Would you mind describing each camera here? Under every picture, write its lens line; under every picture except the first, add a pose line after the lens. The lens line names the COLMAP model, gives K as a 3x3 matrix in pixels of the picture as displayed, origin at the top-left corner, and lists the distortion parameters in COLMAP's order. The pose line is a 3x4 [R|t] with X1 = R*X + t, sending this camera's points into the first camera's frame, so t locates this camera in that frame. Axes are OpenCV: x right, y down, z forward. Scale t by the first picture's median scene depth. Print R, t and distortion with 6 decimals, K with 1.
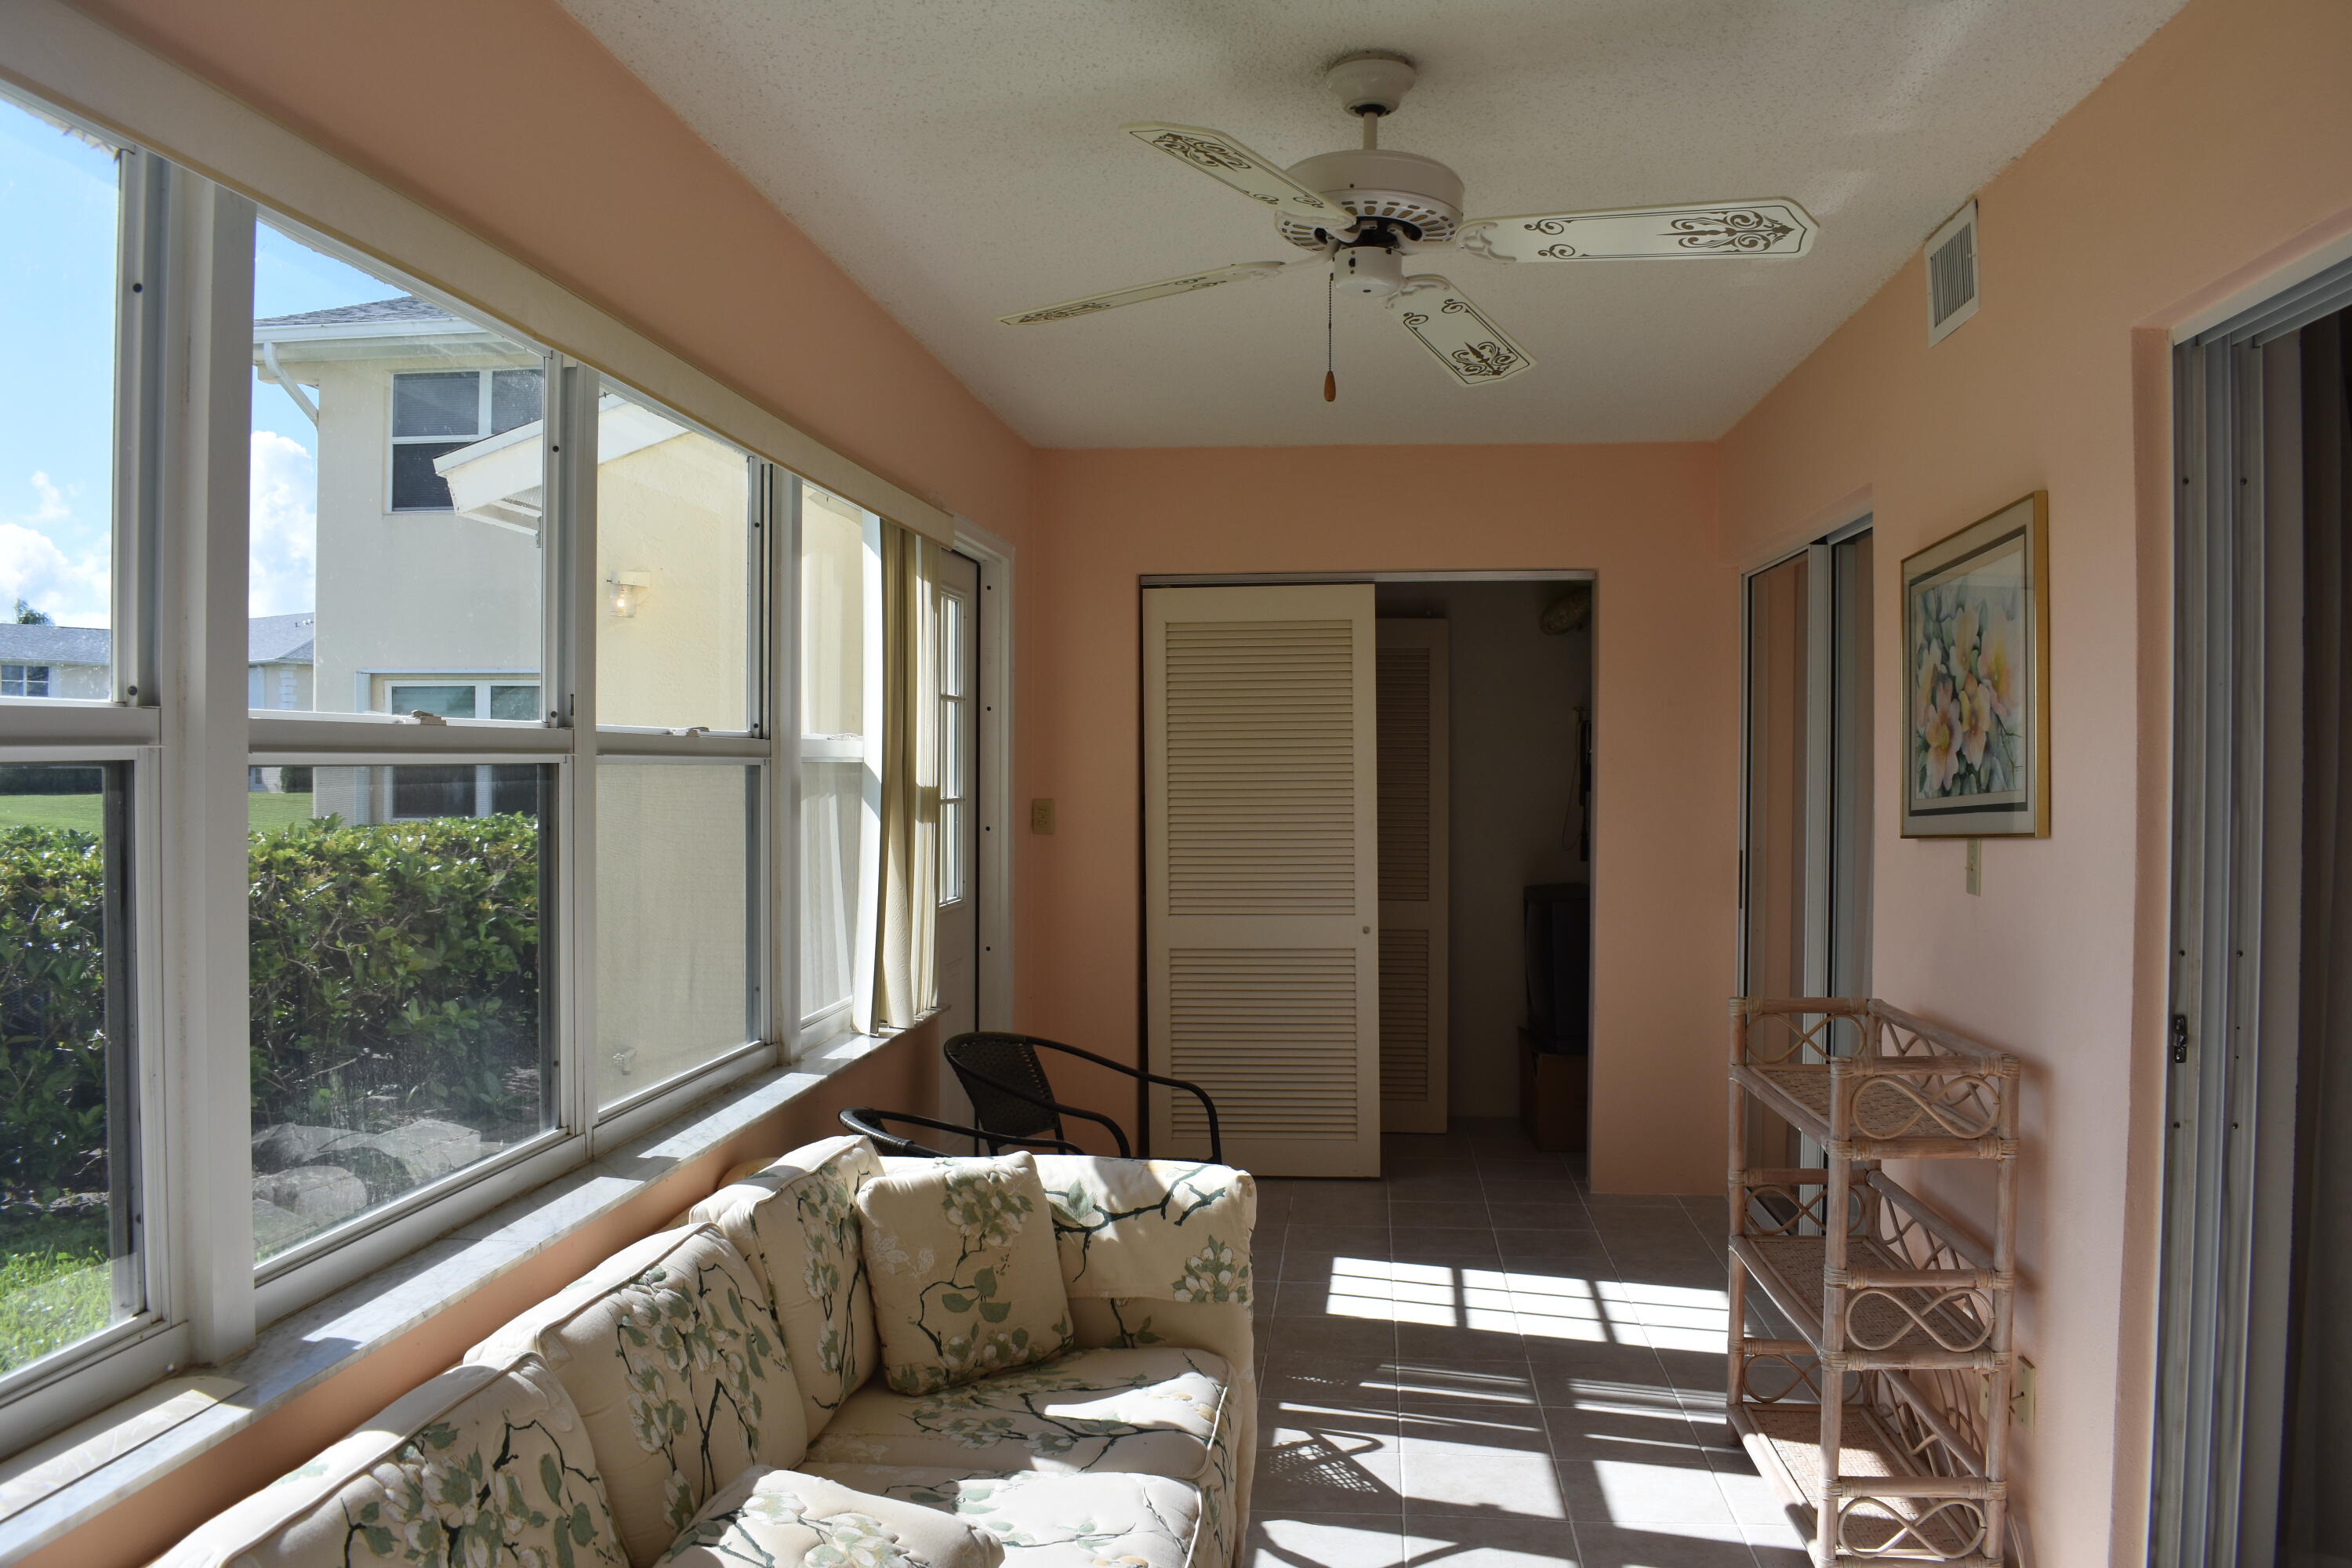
lens RADIAL K [[1867.5, 0, 1175.0], [0, 1867.5, 780.1], [0, 0, 1]] dist [-0.003223, -0.000297]
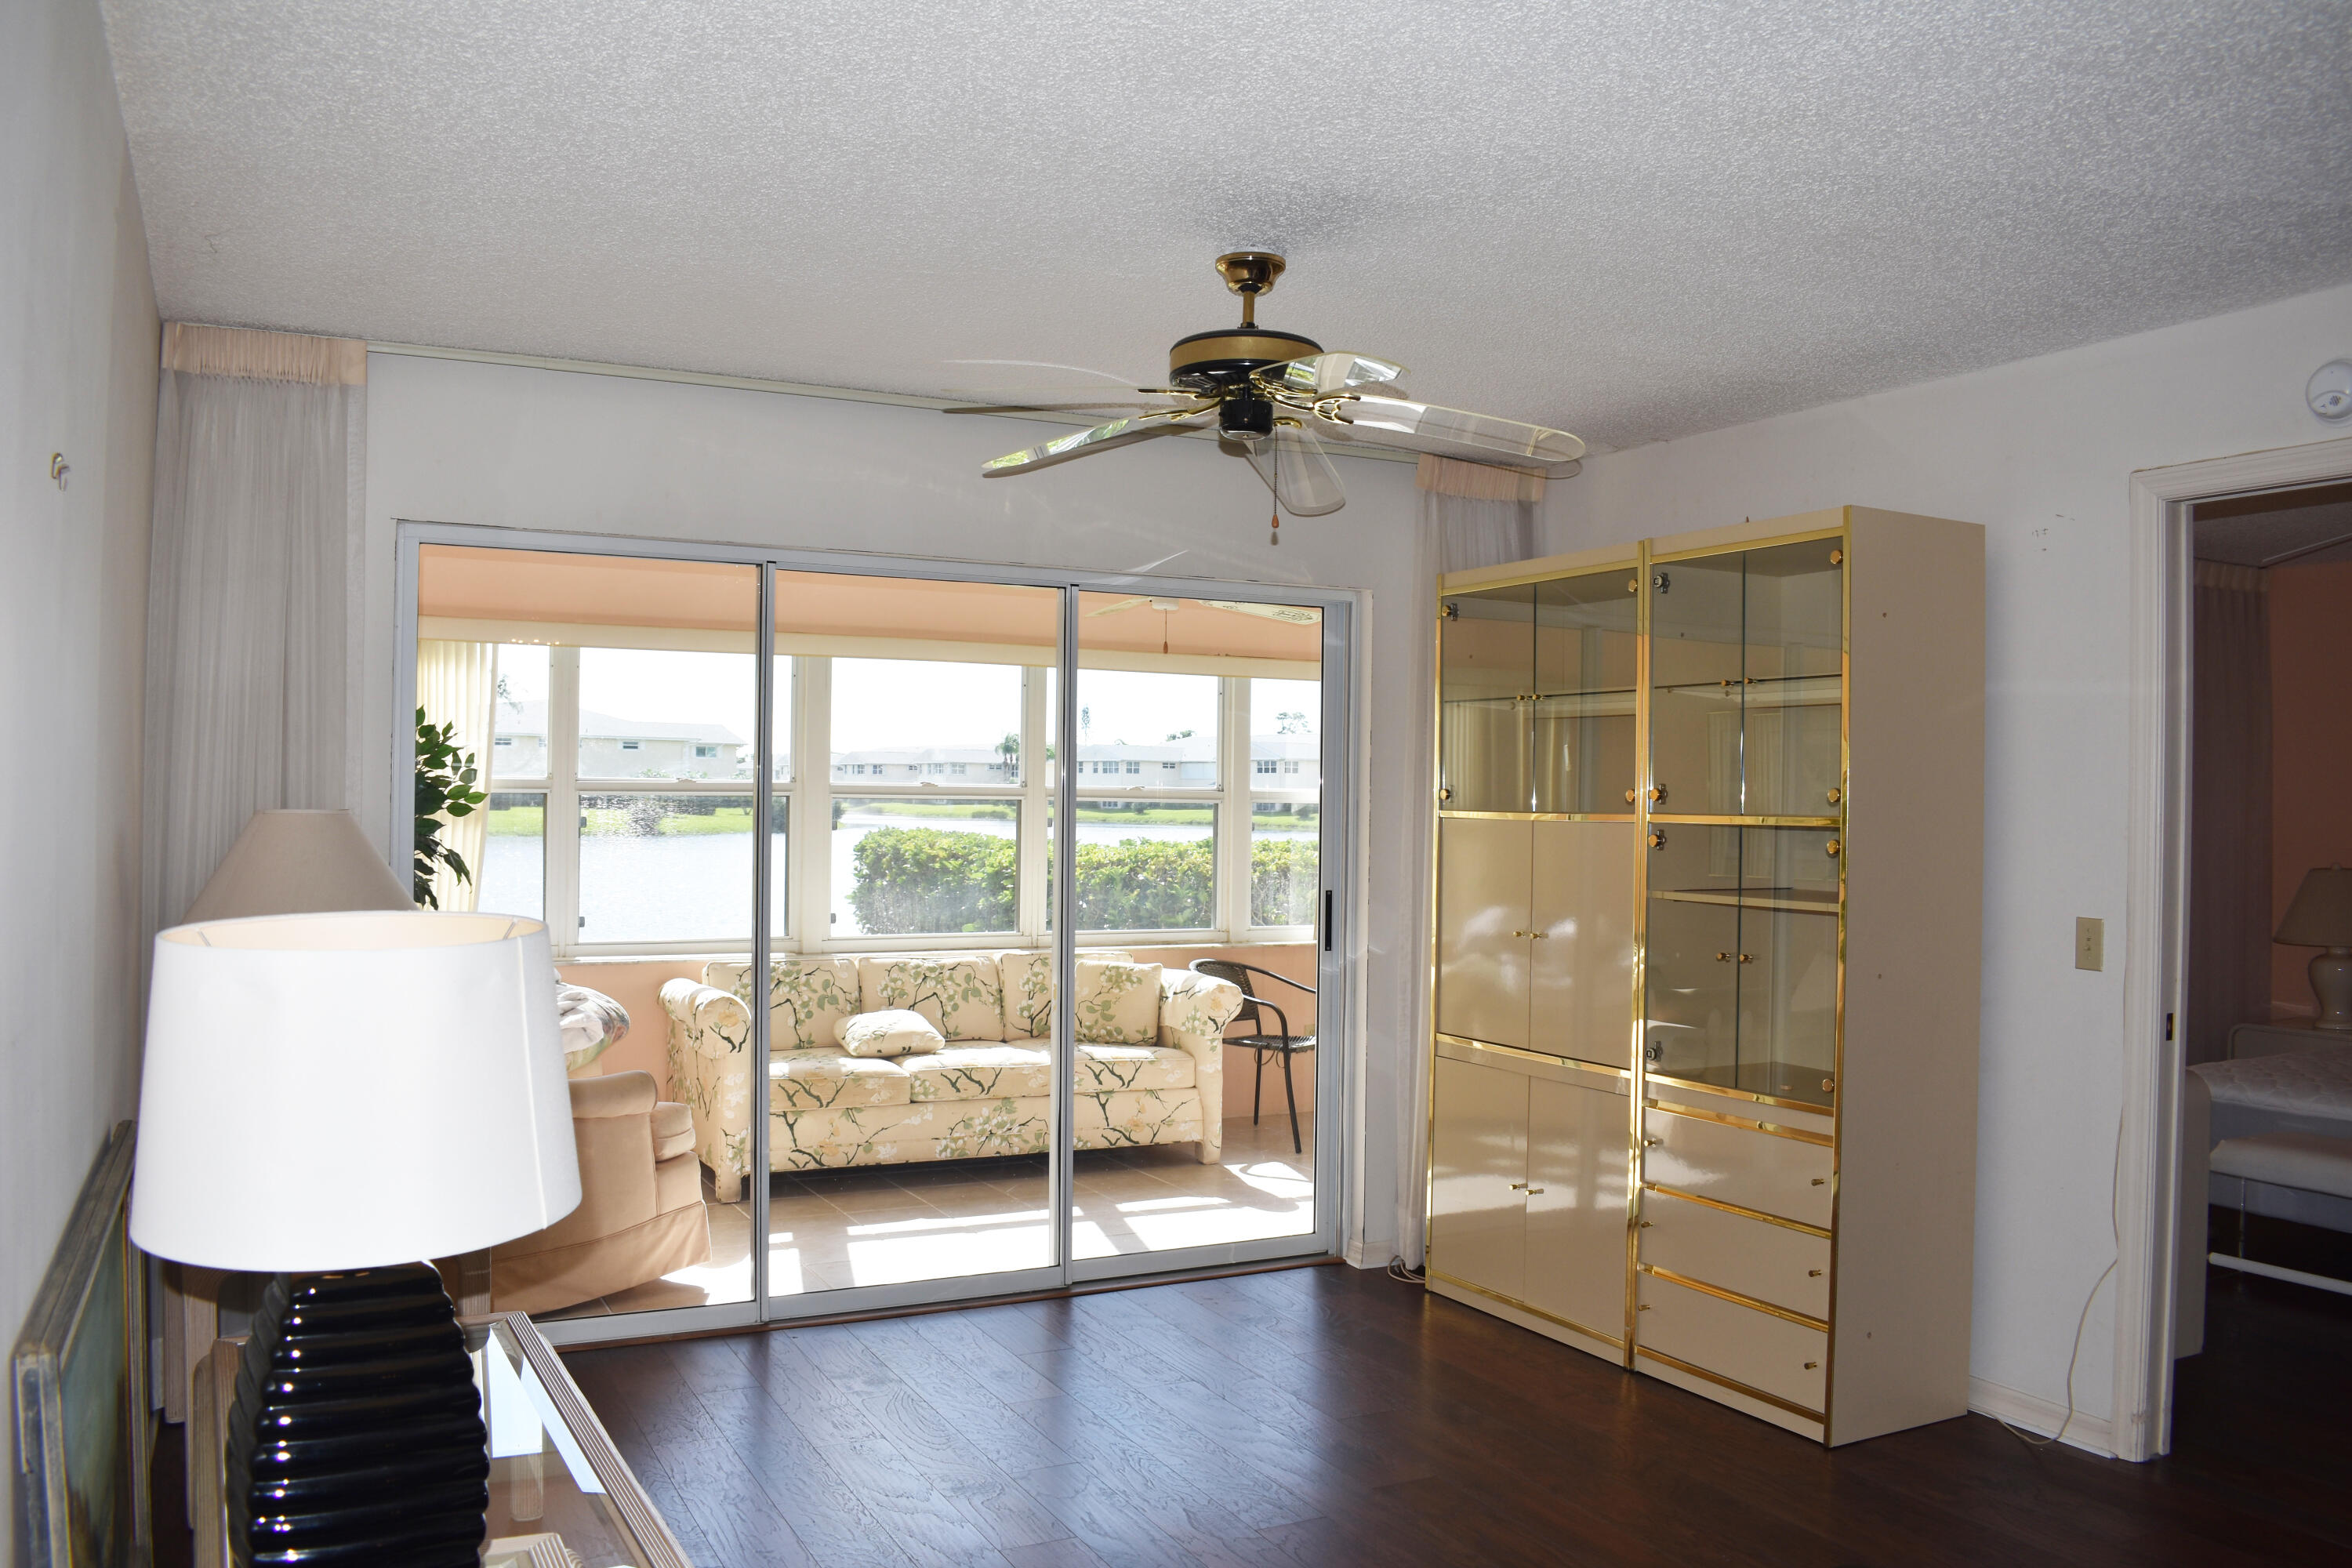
lens RADIAL K [[1867.5, 0, 1172.6], [0, 1867.5, 793.9], [0, 0, 1]] dist [-0.003223, -0.000297]
pose [[0.538164, 0.007943, -0.842803, 2.060292], [-0.017157, 0.999852, -0.001532, -0.011960], [0.842665, 0.015284, 0.538221, -0.277702]]
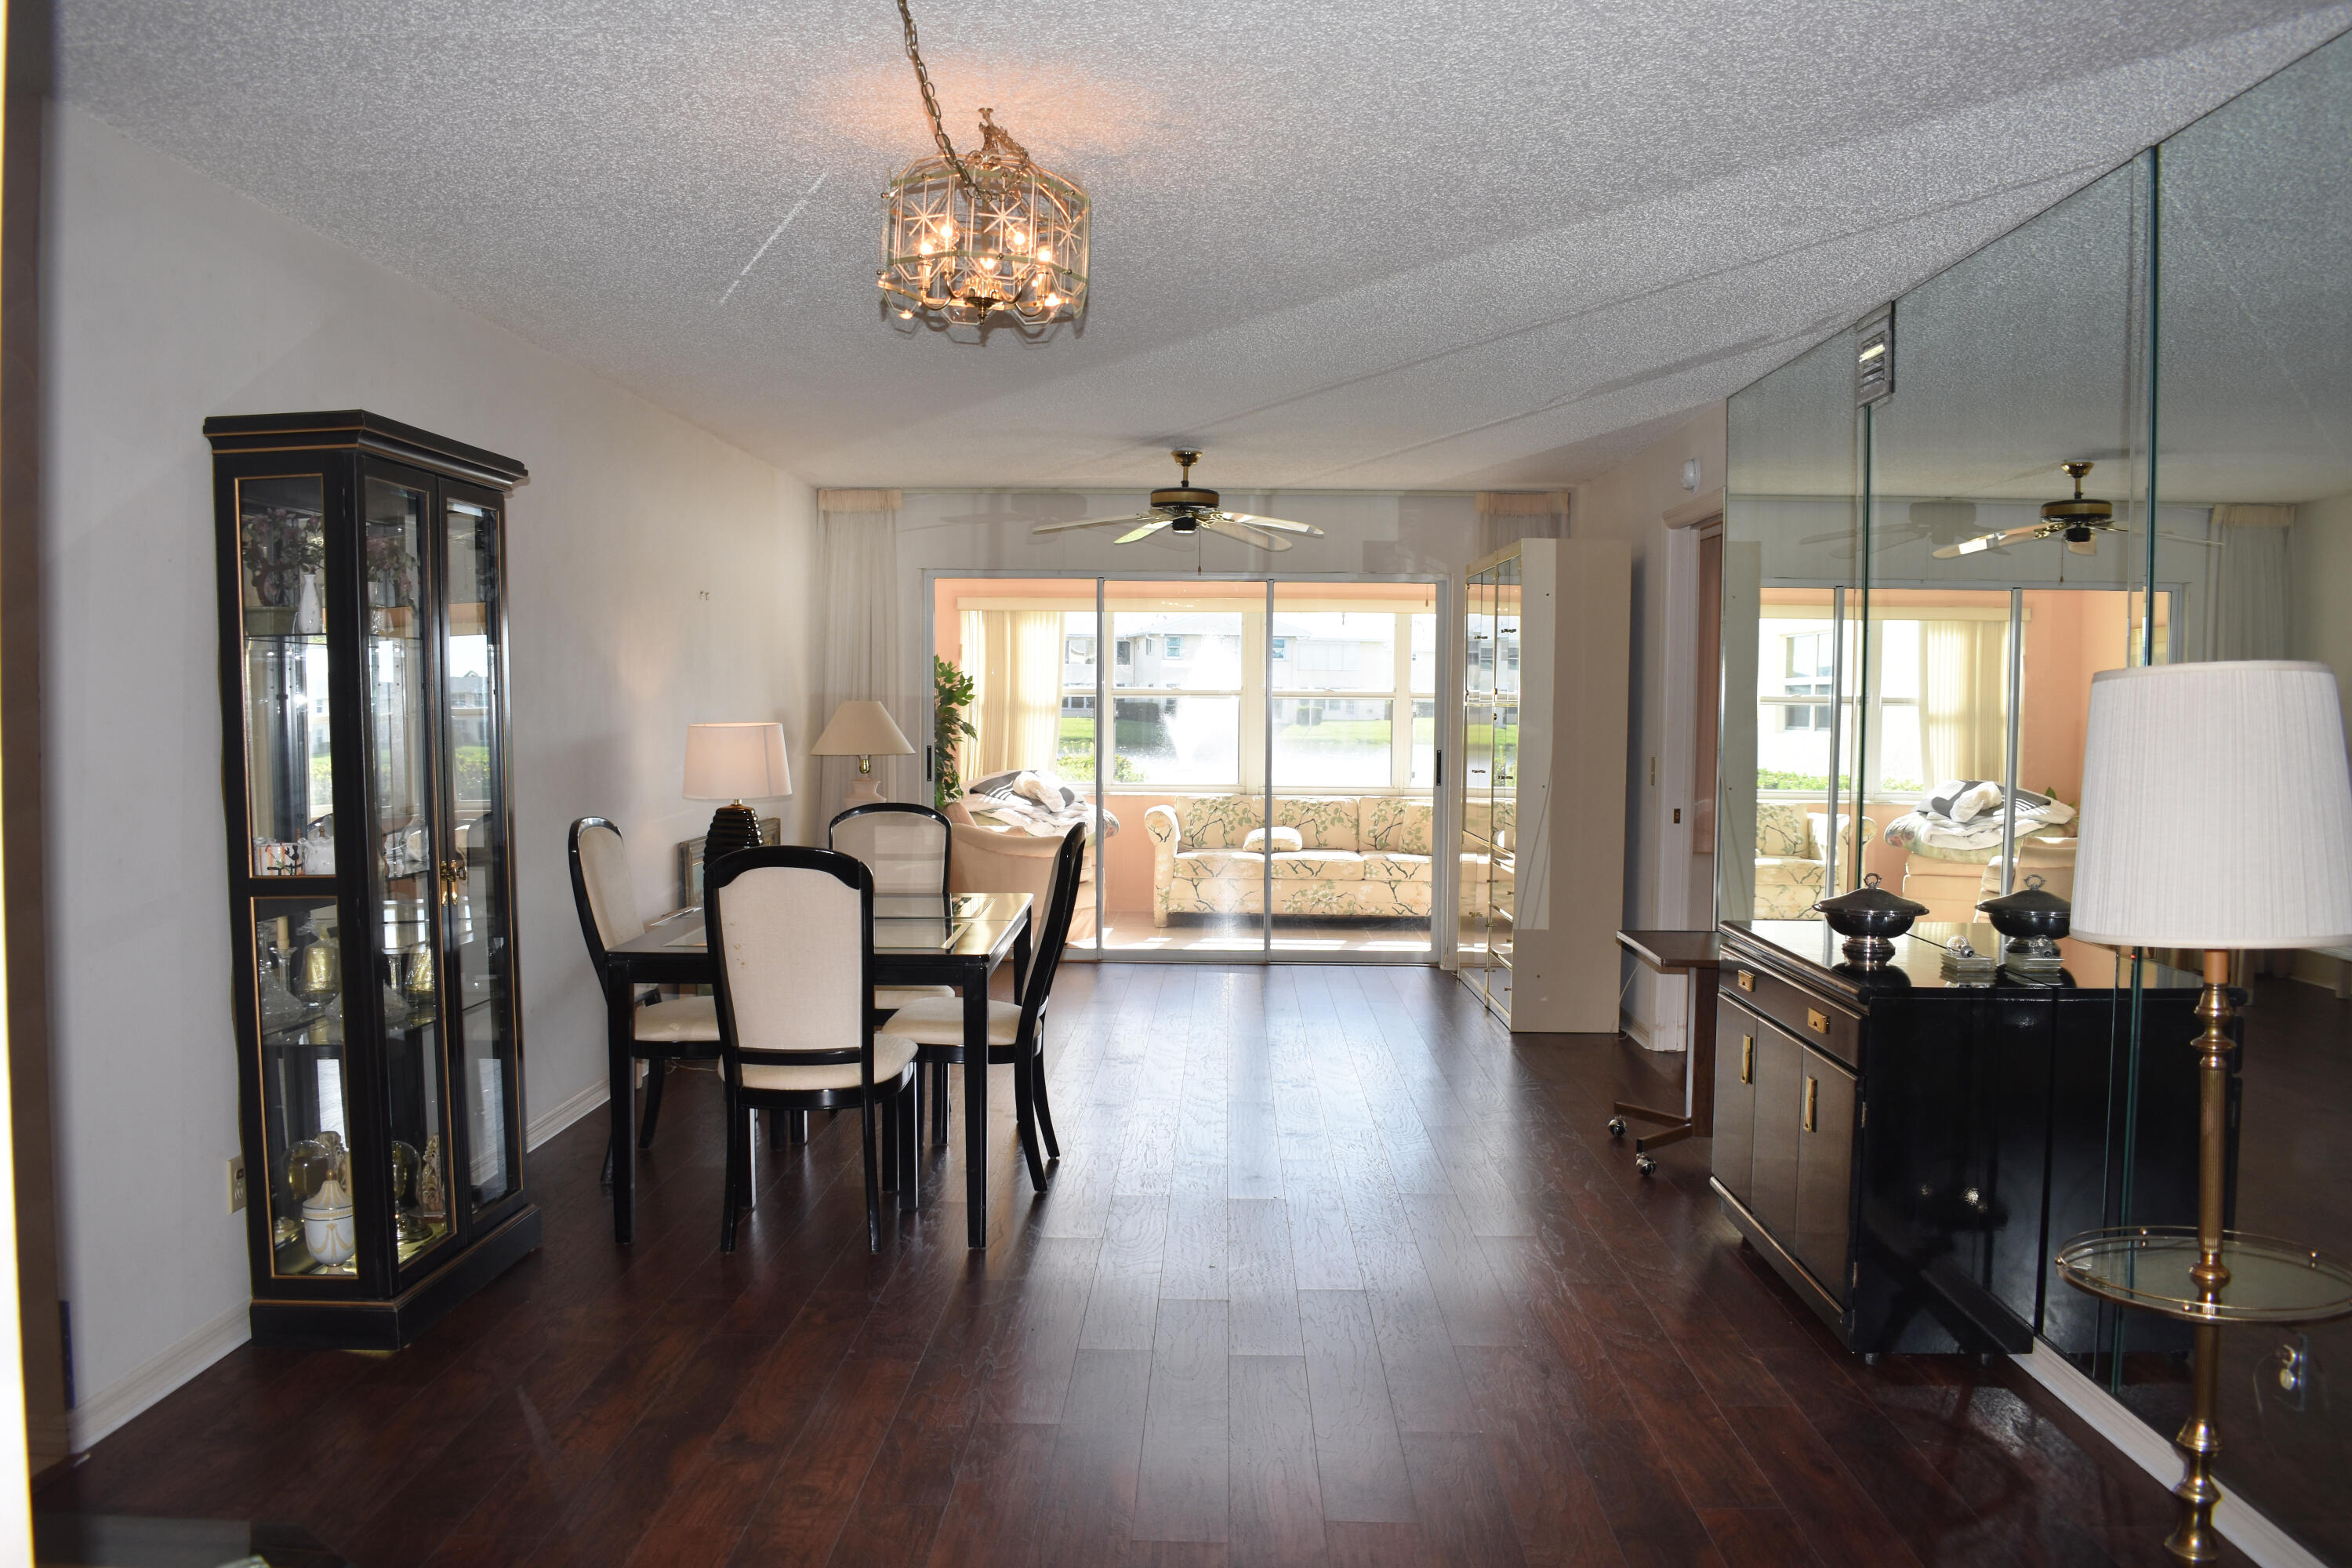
lens RADIAL K [[1867.5, 0, 1175.7], [0, 1867.5, 787.8], [0, 0, 1]] dist [-0.003223, -0.000297]
pose [[0.077957, 0.053540, -0.995518, 3.842720], [-0.012906, 0.998527, 0.052692, -0.020466], [0.996873, 0.008740, 0.078533, 0.206250]]
